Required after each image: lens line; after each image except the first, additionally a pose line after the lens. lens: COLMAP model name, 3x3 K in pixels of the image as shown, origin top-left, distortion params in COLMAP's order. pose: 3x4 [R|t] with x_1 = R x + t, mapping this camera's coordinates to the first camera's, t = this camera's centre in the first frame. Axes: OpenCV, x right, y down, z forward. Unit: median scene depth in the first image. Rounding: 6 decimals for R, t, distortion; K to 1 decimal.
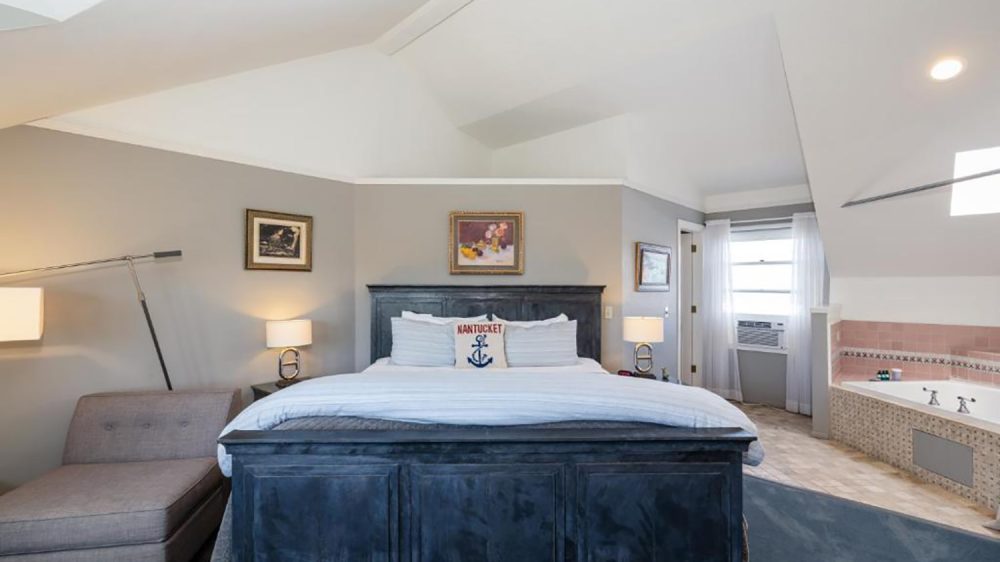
lens RADIAL K [[523.1, 0, 500.0], [0, 523.1, 281.0], [0, 0, 1]] dist [0.000274, 0.000427]
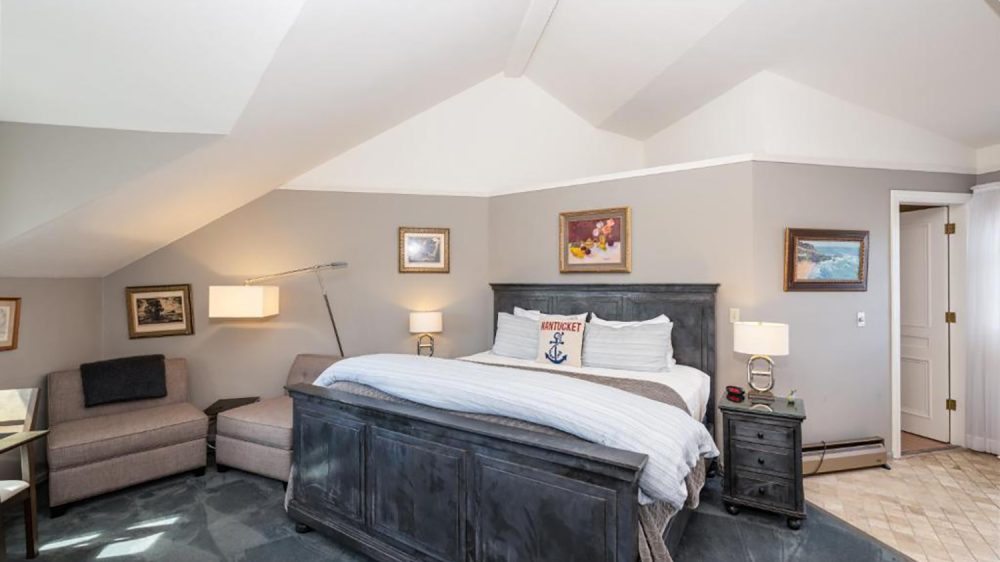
lens RADIAL K [[523.1, 0, 500.0], [0, 523.1, 281.0], [0, 0, 1]] dist [0.000274, 0.000427]
pose [[0.760876, -0.007336, -0.648856, 0.534805], [0.009325, 0.999956, -0.000371, 0.001747], [0.648830, -0.005769, 0.760911, 0.143278]]
